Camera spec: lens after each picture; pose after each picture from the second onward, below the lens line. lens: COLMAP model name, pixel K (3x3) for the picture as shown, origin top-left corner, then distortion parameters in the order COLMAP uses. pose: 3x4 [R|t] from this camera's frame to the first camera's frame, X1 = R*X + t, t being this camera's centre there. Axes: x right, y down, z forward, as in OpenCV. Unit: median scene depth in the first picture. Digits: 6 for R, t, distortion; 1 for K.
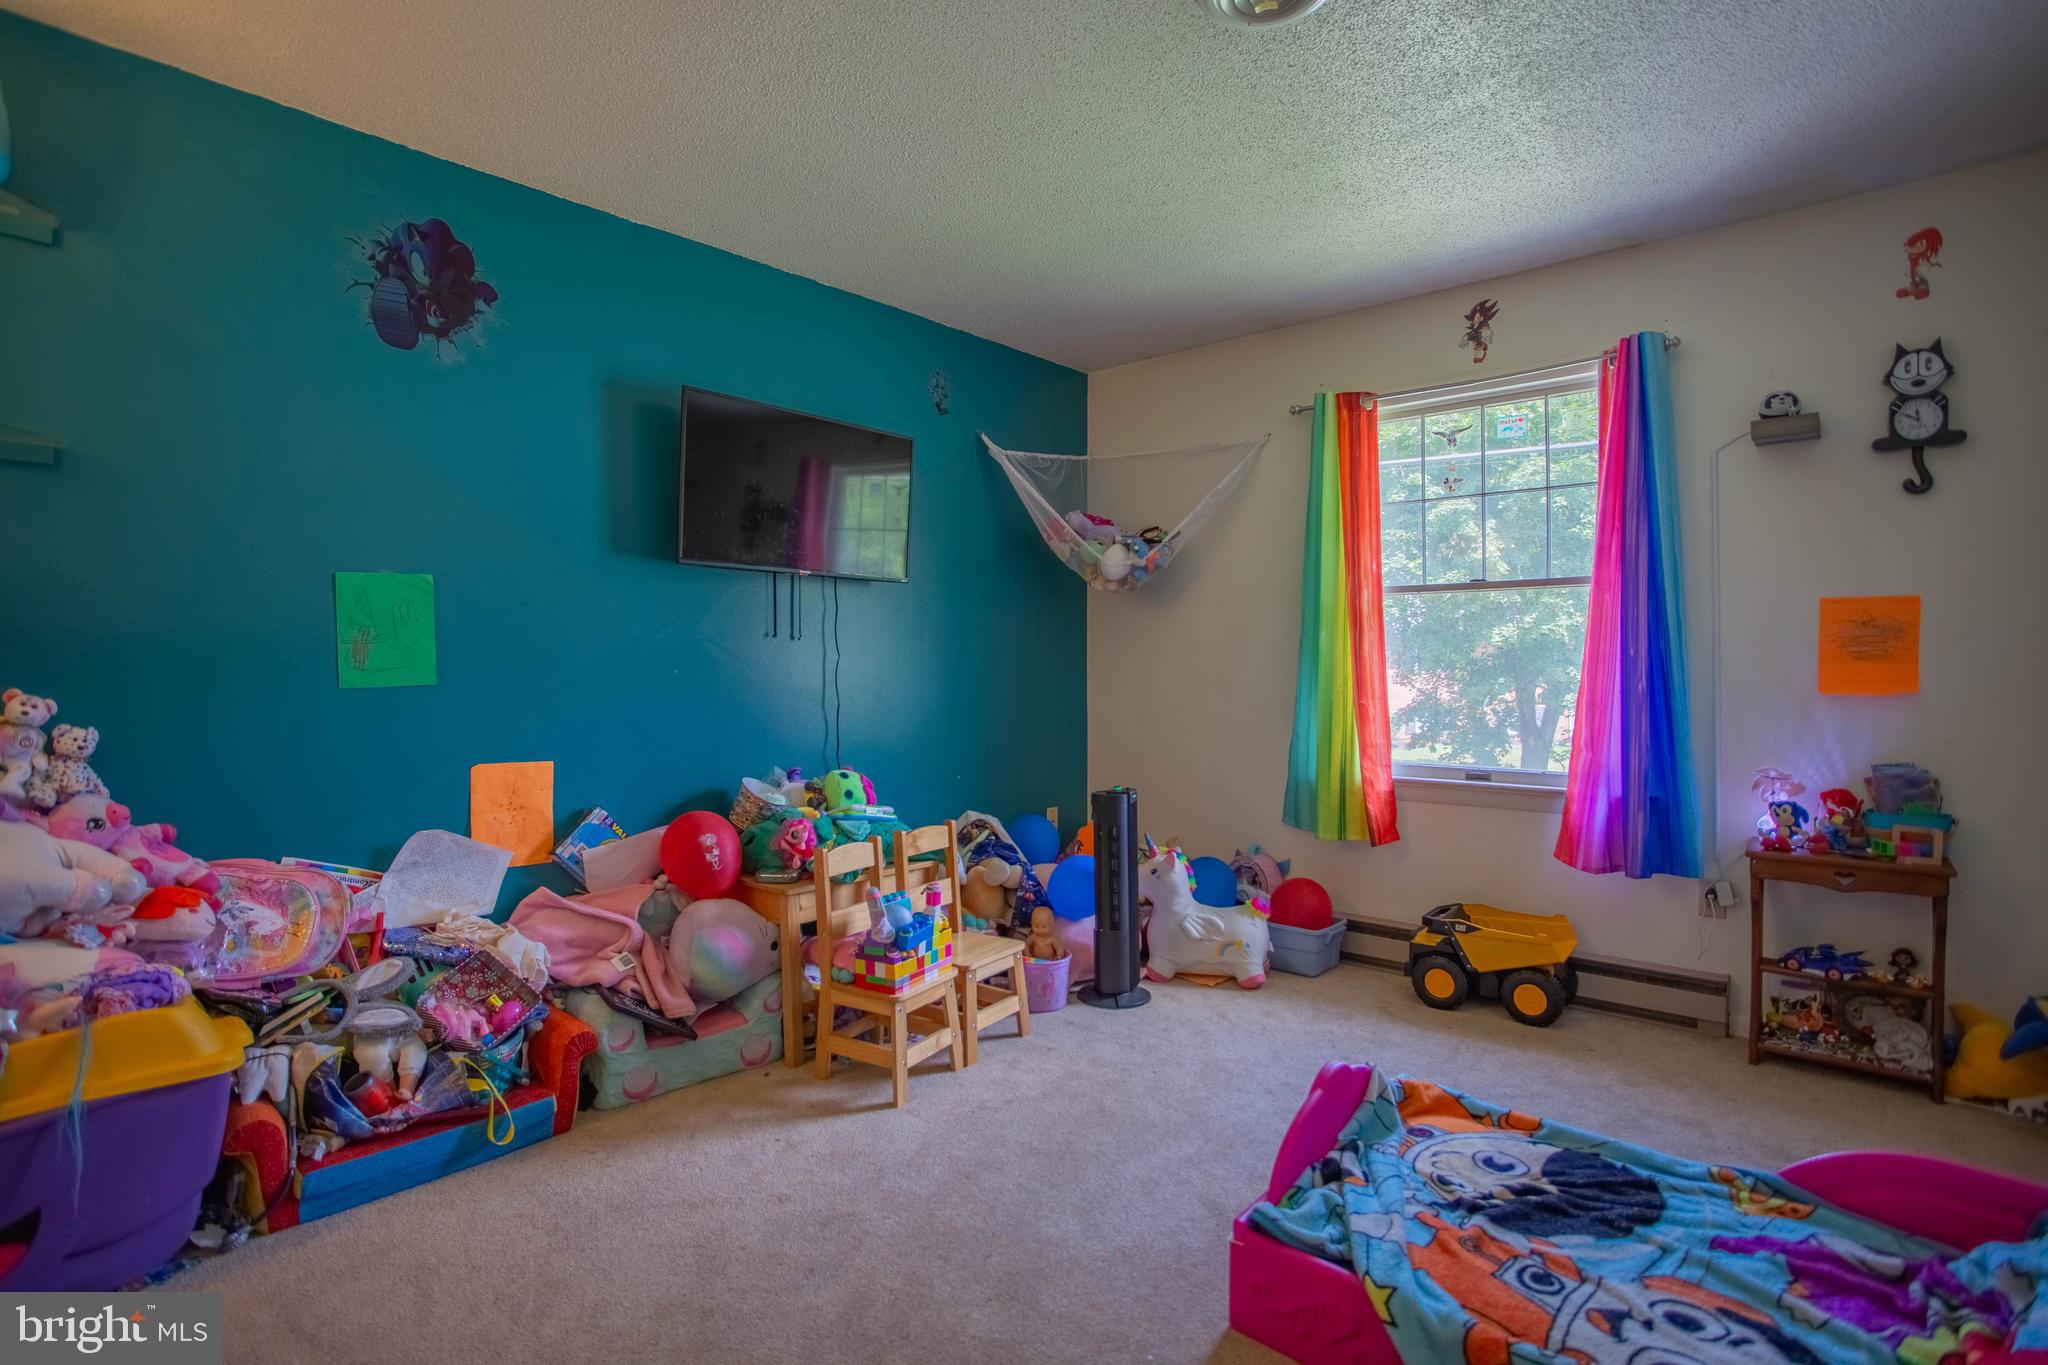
lens RADIAL K [[1001.1, 0, 1013.2], [0, 1001.1, 697.1], [0, 0, 1]] dist [-0.053522, 0.026267]
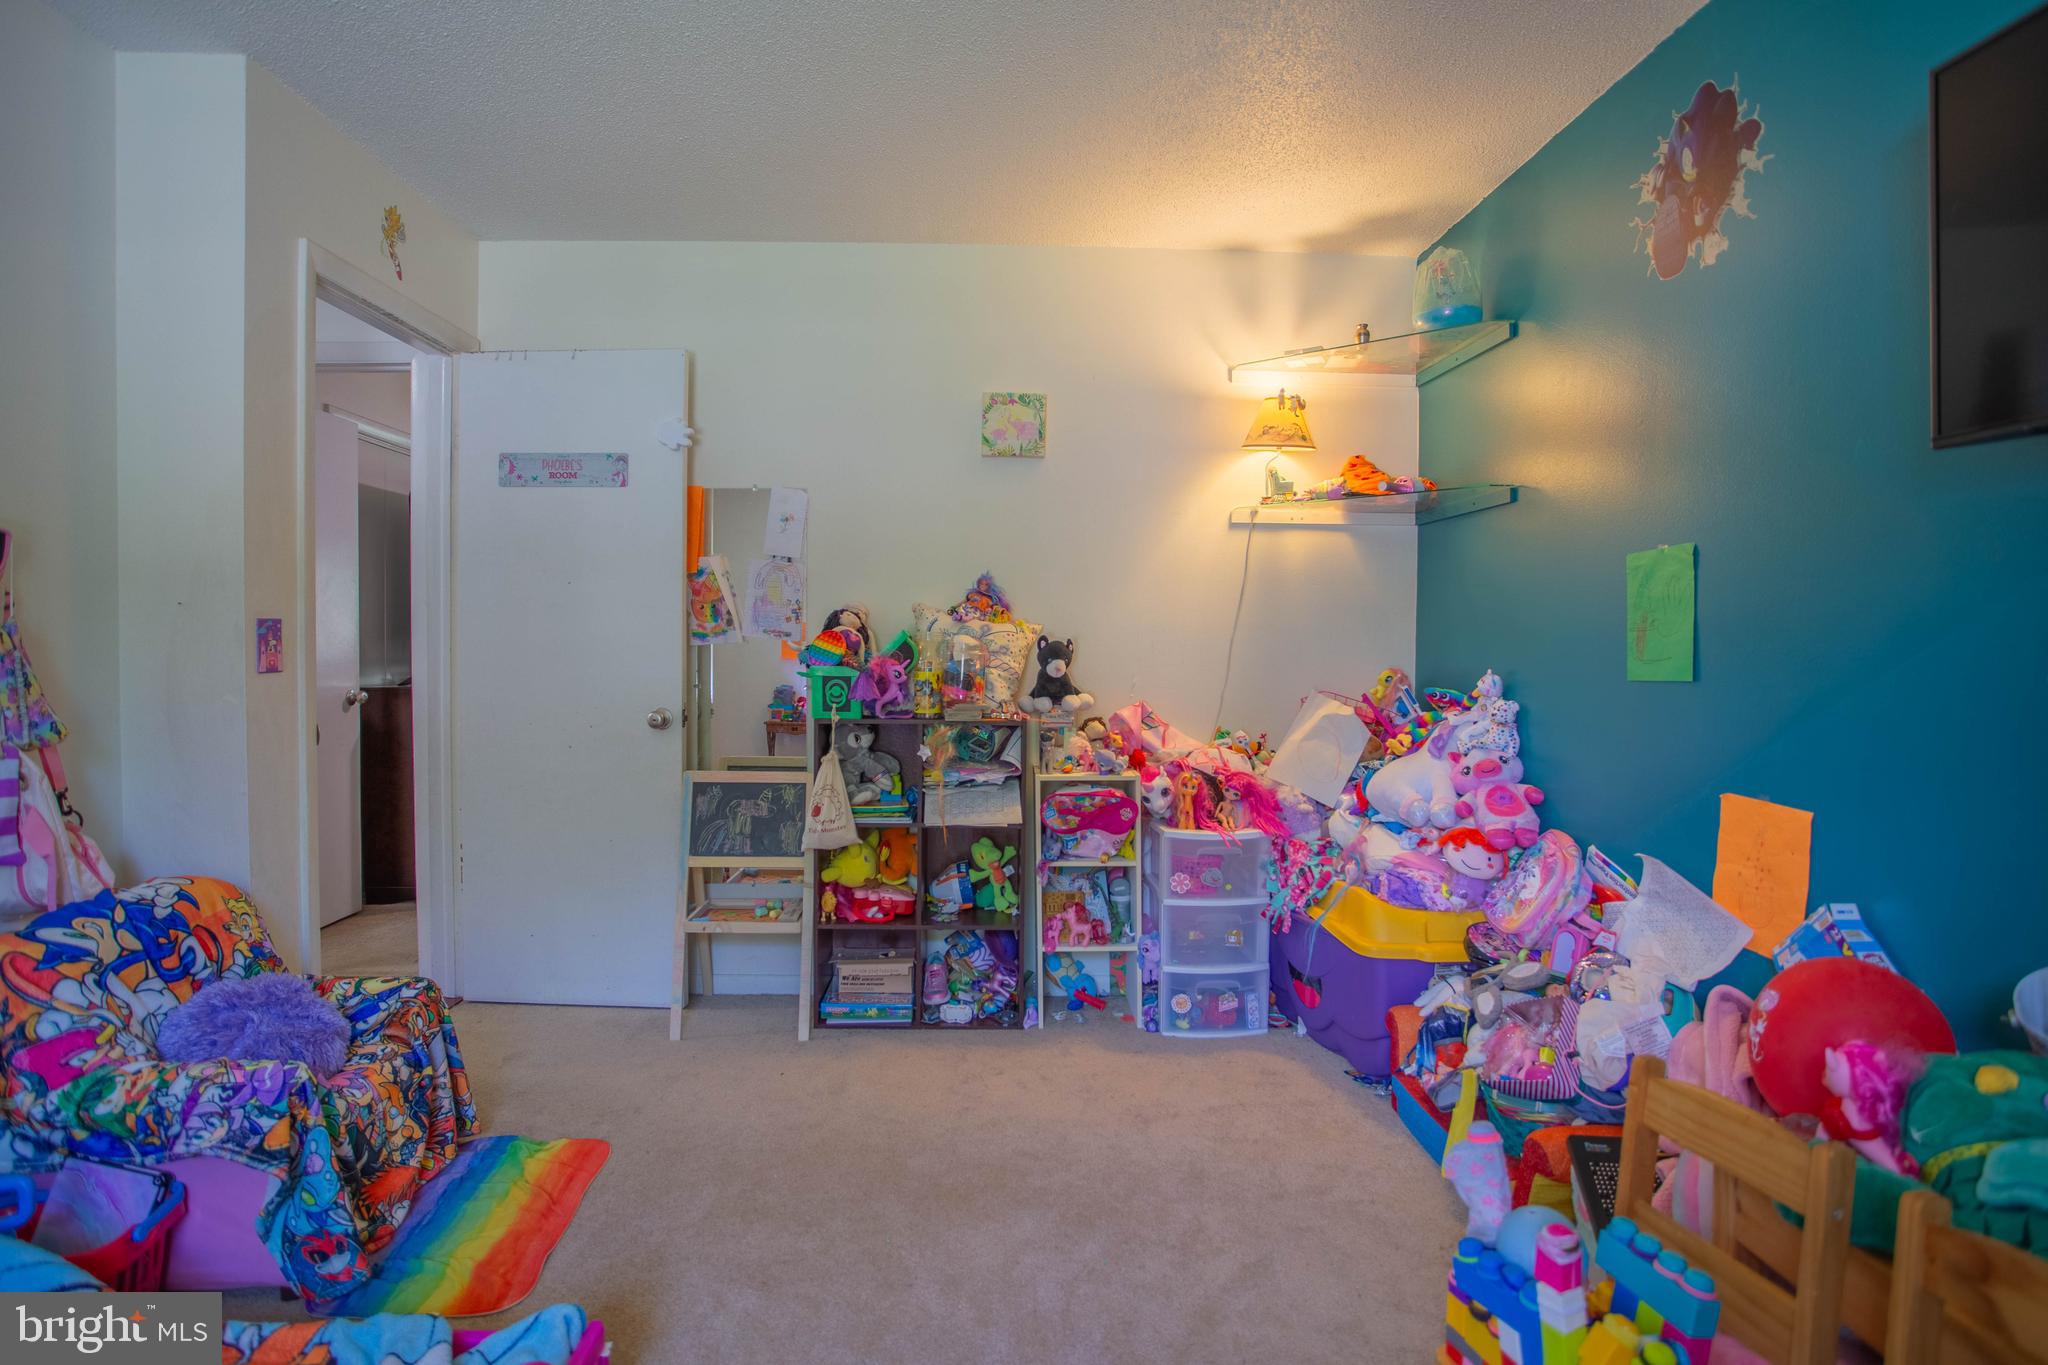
lens RADIAL K [[1023.6, 0, 1020.1], [0, 1023.6, 692.4], [0, 0, 1]] dist [-0.076646, 0.040762]
pose [[-0.714312, 0.028407, -0.699251, 0.345959], [-0.030023, 0.997012, 0.071173, -0.042622], [0.699183, 0.071833, -0.711325, 1.151549]]
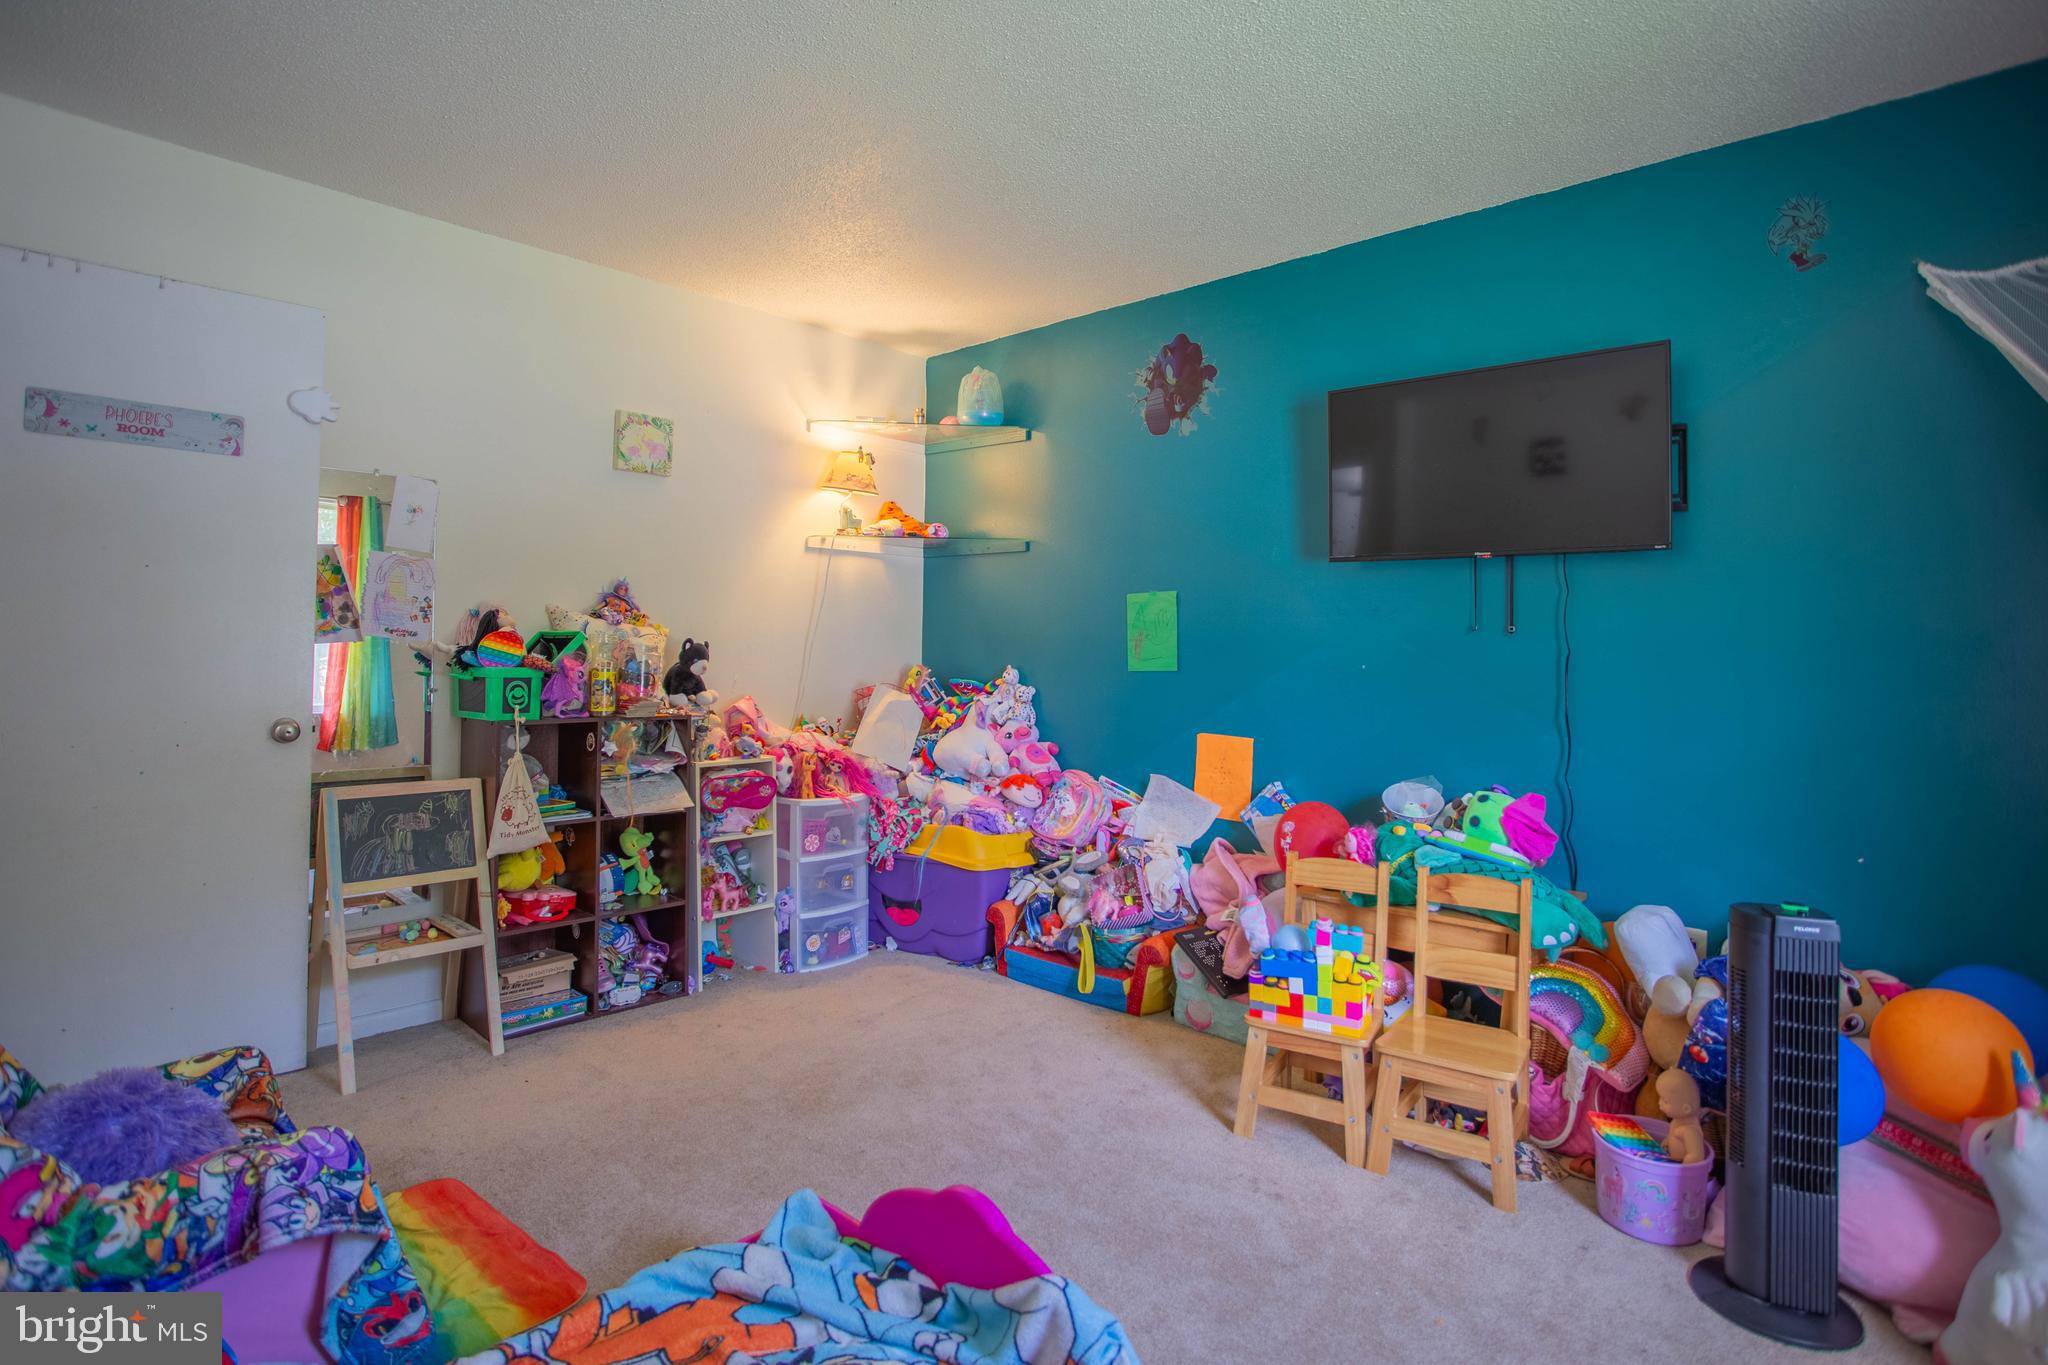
lens RADIAL K [[1014.8, 0, 1025.8], [0, 1014.8, 661.0], [0, 0, 1]] dist [-0.081187, 0.039025]
pose [[0.000504, 0.011170, -0.999937, 0.793961], [-0.046915, 0.998837, 0.011134, -0.030633], [0.998899, 0.046906, 0.001027, 0.761505]]
